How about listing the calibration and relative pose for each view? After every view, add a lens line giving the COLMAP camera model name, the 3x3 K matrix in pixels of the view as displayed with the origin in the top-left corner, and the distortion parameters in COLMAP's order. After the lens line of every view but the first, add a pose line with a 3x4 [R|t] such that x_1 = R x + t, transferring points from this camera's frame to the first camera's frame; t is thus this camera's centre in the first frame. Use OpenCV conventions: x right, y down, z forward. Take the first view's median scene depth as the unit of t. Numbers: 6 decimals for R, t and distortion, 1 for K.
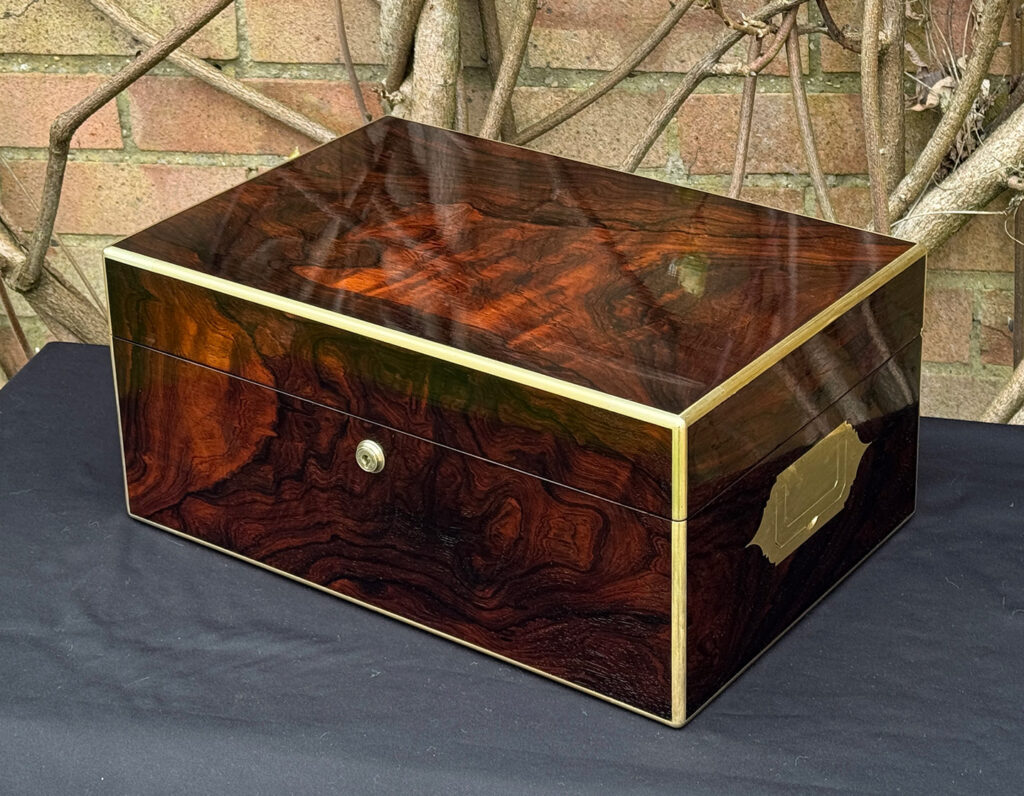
lens RADIAL K [[2447.9, 0, 510.3], [0, 2447.9, 219.1], [0, 0, 1]] dist [0.063612, 0.259003]
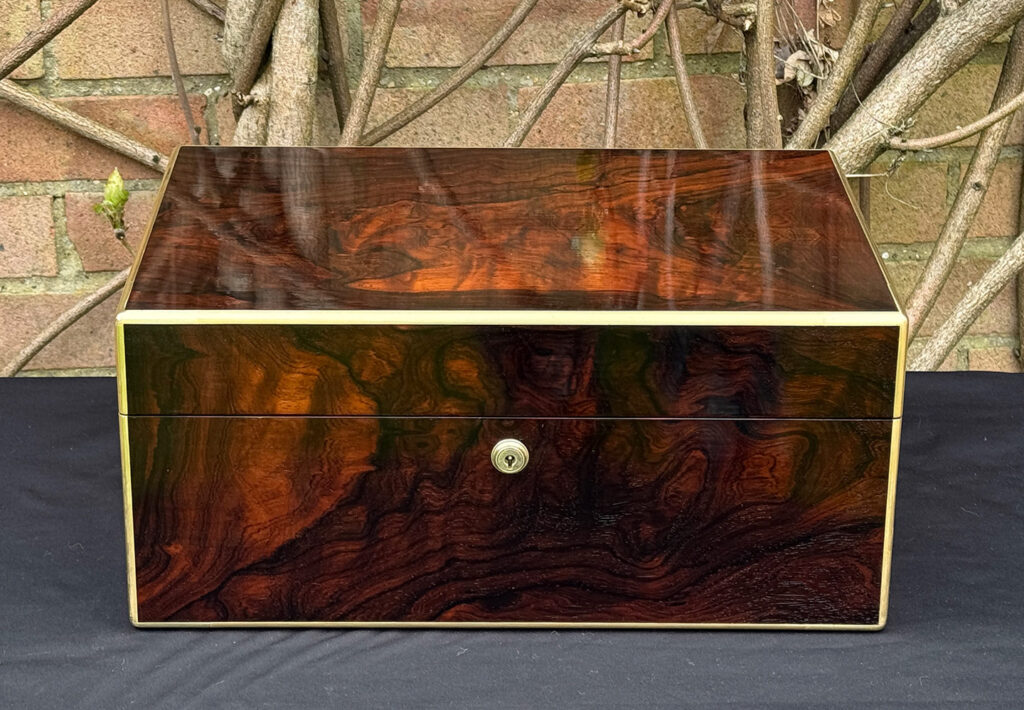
lens RADIAL K [[2526.7, 0, 491.4], [0, 2526.7, 252.4], [0, 0, 1]] dist [0.090356, 0.305800]
pose [[0.962780, -0.065103, 0.262330, -0.214611], [0.075114, 0.996773, -0.028304, 0.043287], [-0.259641, 0.046955, 0.964563, 0.027749]]
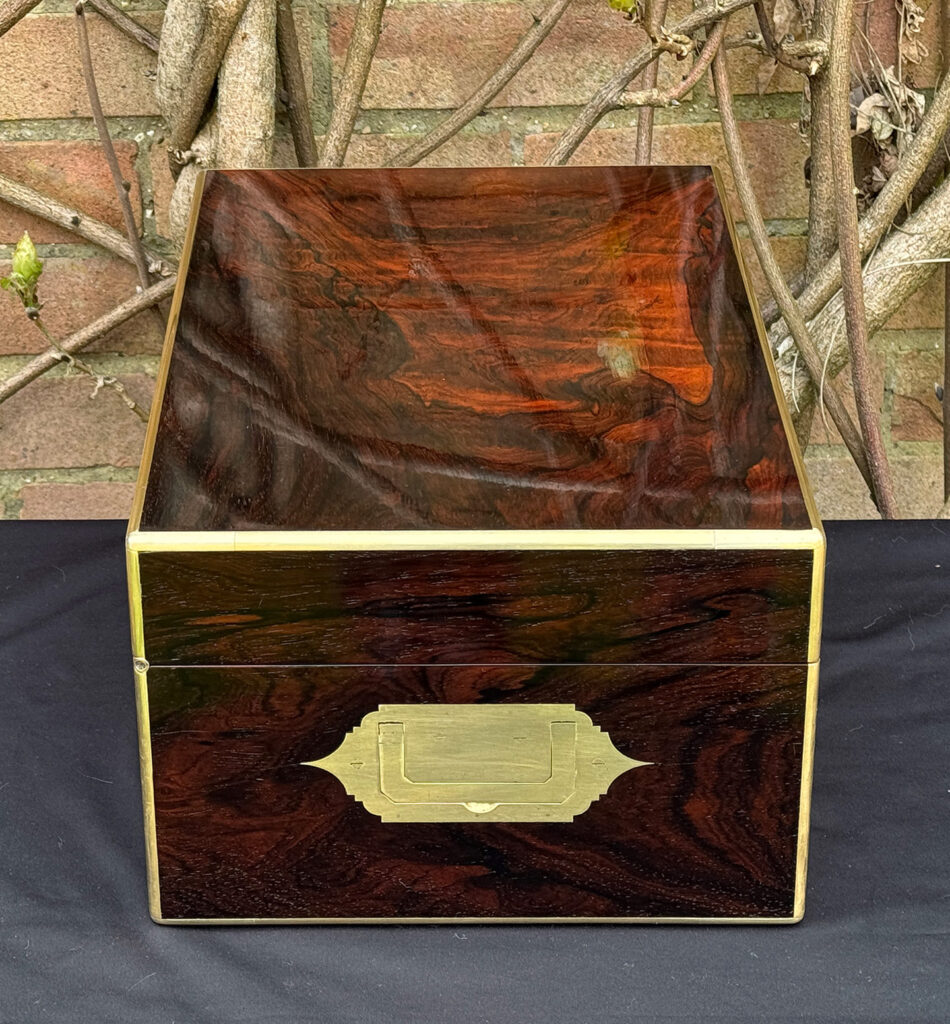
lens RADIAL K [[2722.0, 0, 491.0], [0, 2722.0, 513.8], [0, 0, 1]] dist [0.027836, 0.880558]
pose [[0.960988, -0.092293, 0.260737, -0.185236], [0.068037, 0.992599, 0.100588, -0.018575], [-0.268091, -0.078924, 0.960155, 0.147092]]
